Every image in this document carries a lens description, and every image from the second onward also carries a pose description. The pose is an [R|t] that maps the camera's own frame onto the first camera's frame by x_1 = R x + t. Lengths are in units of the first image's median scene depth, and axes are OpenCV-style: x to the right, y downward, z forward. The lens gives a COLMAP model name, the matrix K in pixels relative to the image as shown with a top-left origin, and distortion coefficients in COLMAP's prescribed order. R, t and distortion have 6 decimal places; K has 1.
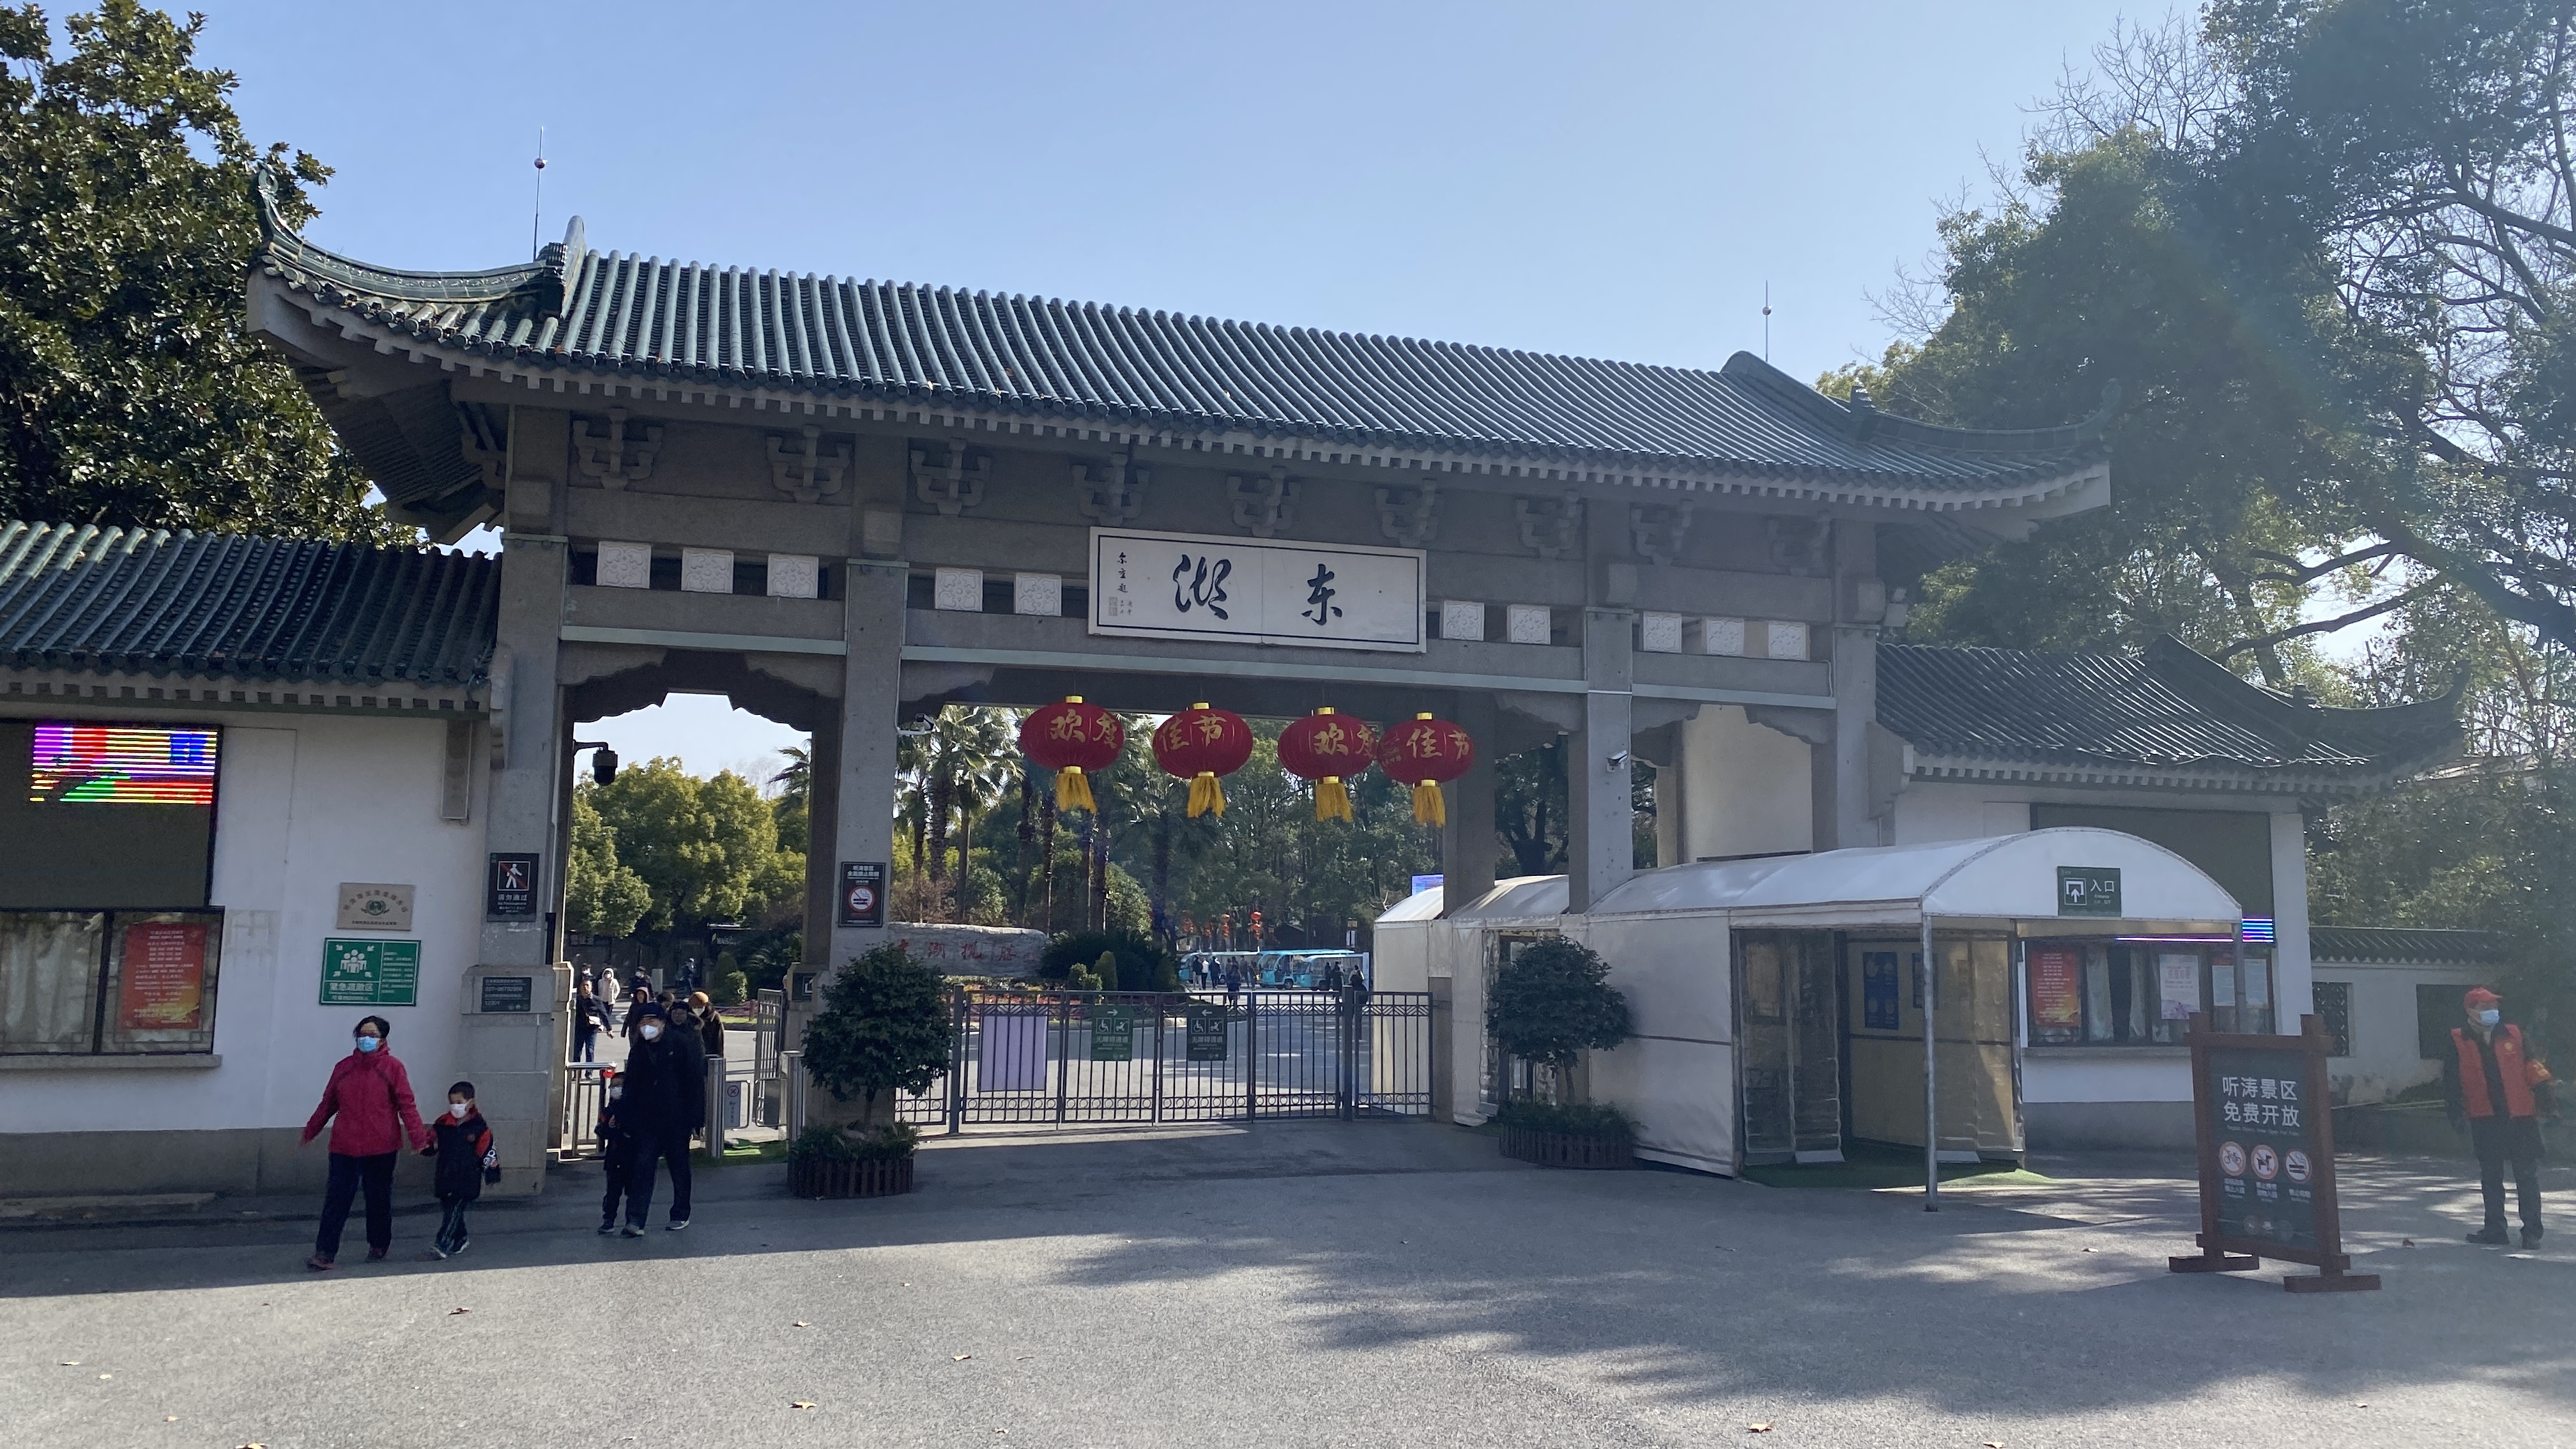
lens RADIAL K [[1738.3, 0, 1288.0], [0, 1738.3, 724.5], [0, 0, 1]] dist [0.002302, 0.000214]
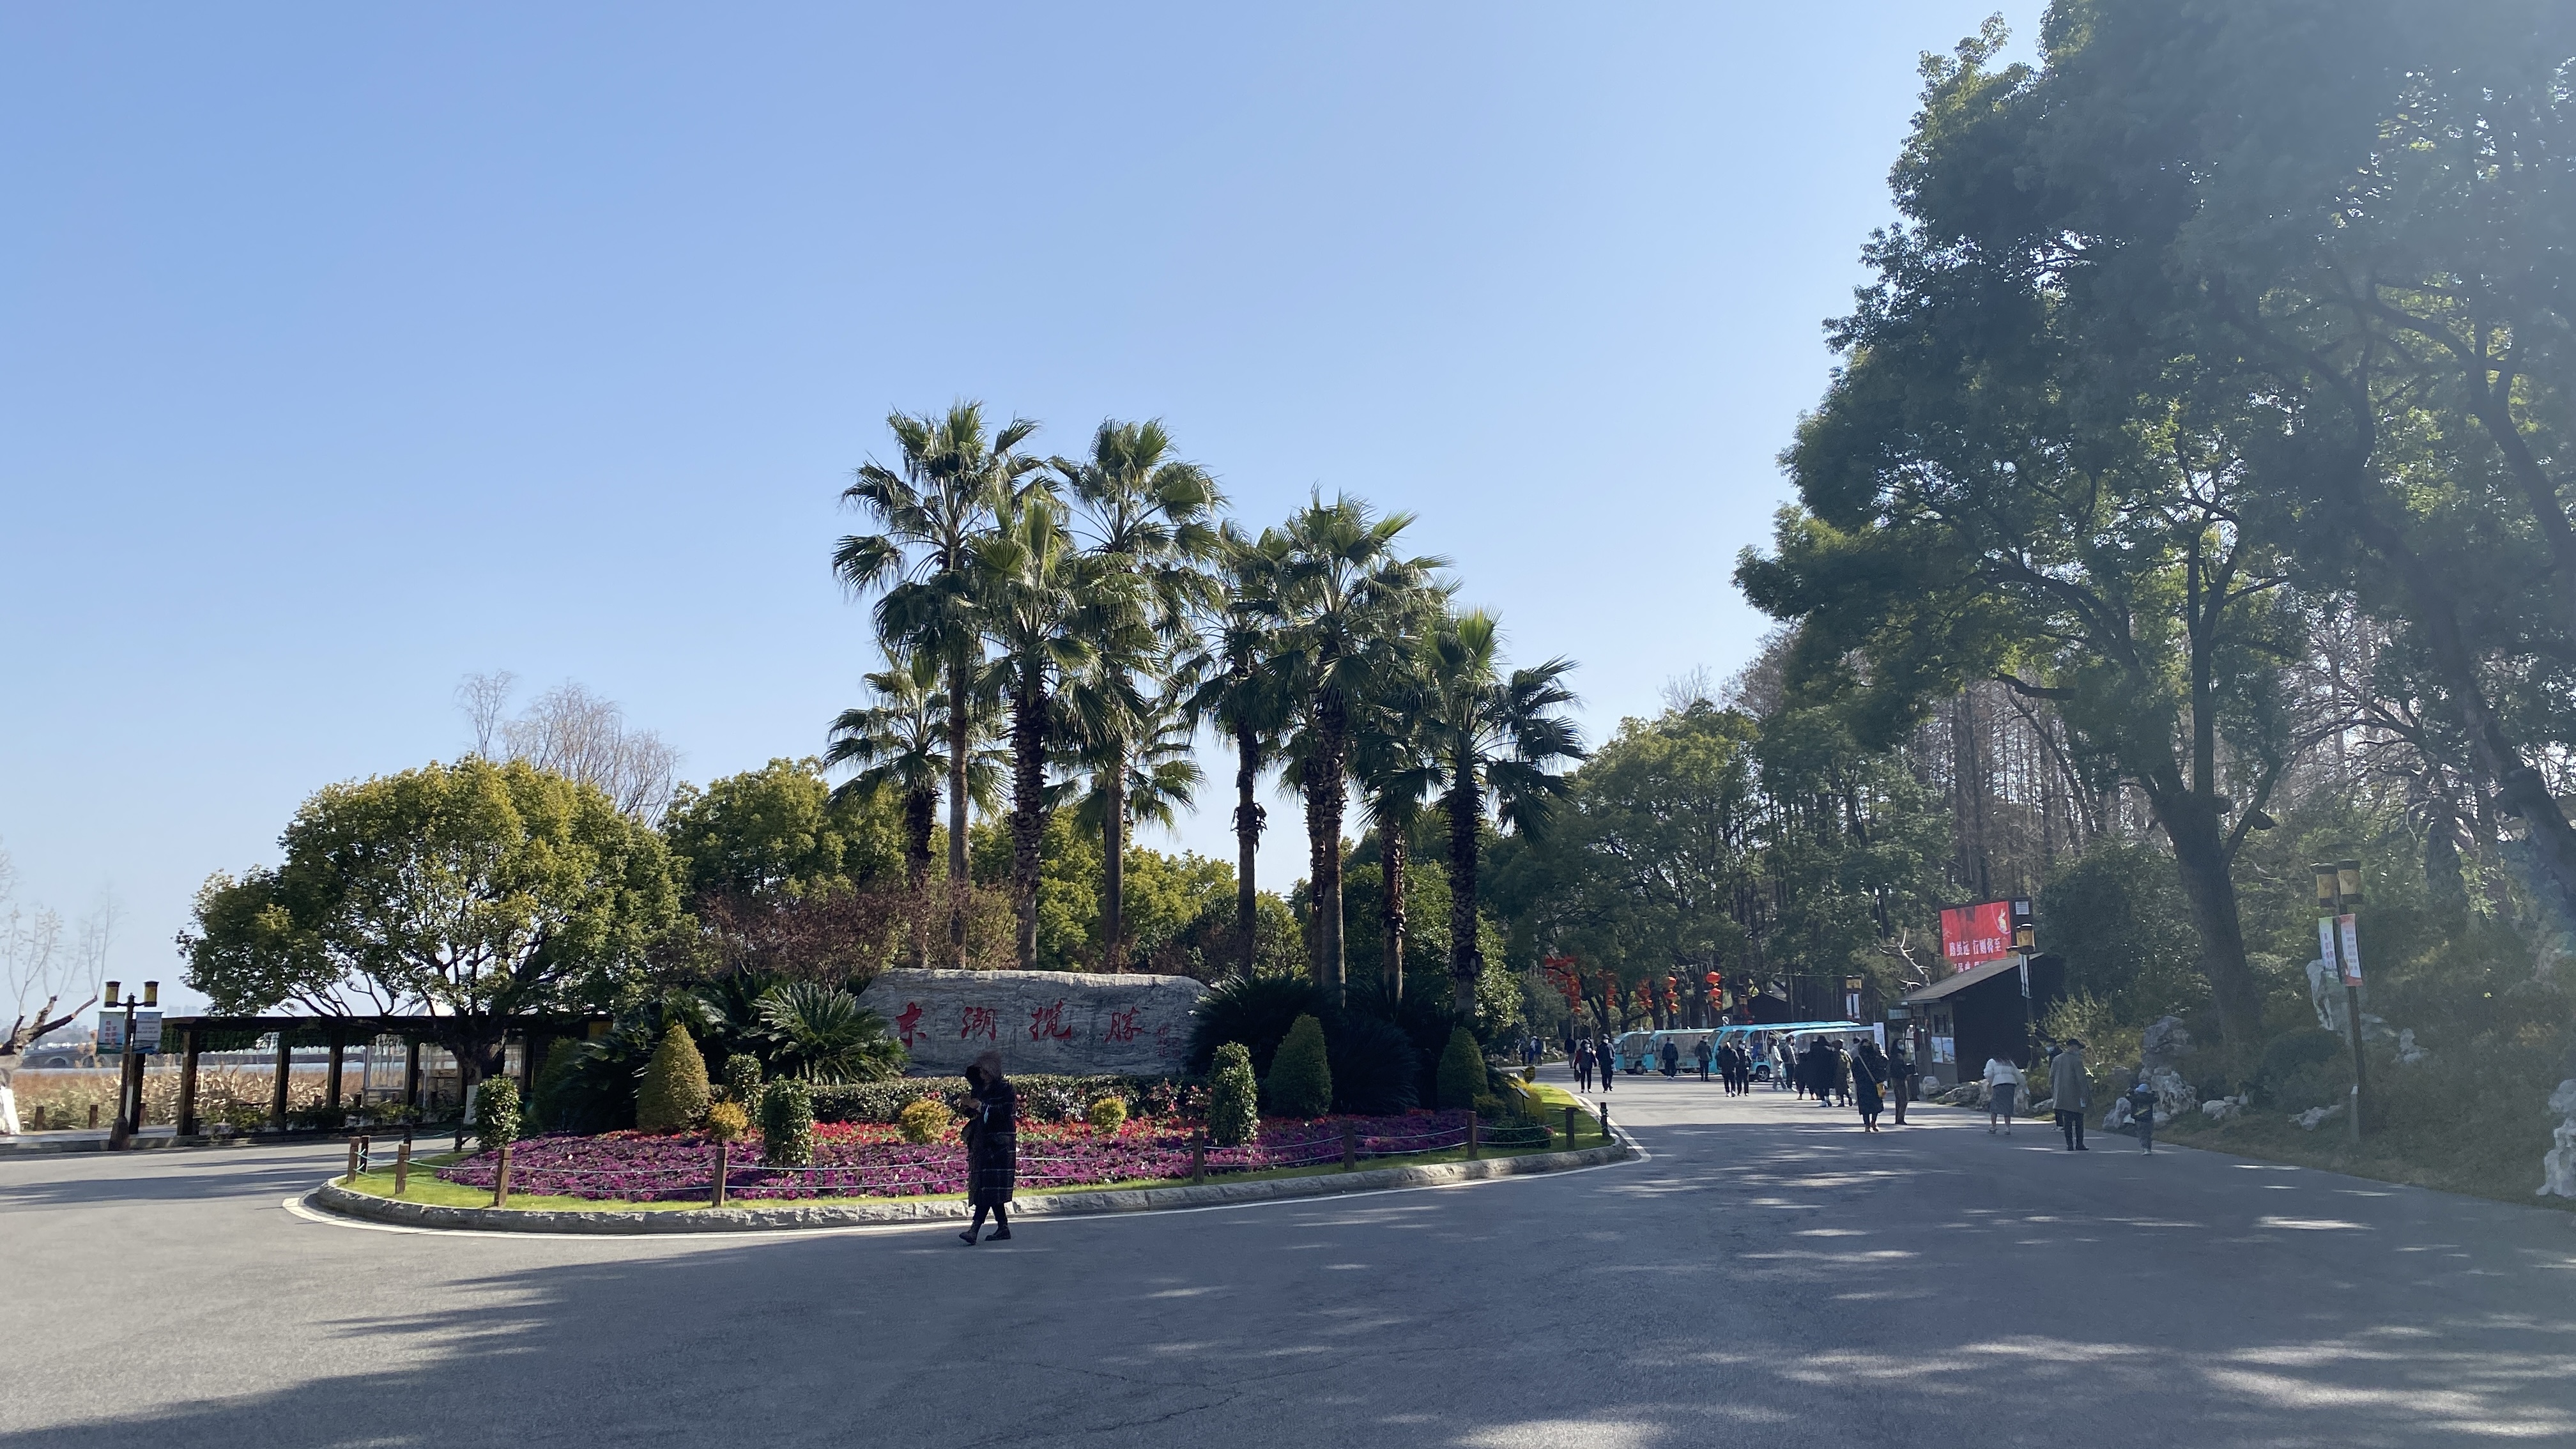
lens RADIAL K [[1738.3, 0, 1288.0], [0, 1738.3, 724.5], [0, 0, 1]] dist [0.002302, 0.000214]
pose [[0.961783, -0.068459, -0.265118, 0.014032], [0.055136, 0.996829, -0.057383, 0.049965], [0.268206, 0.040573, 0.962507, 0.345310]]
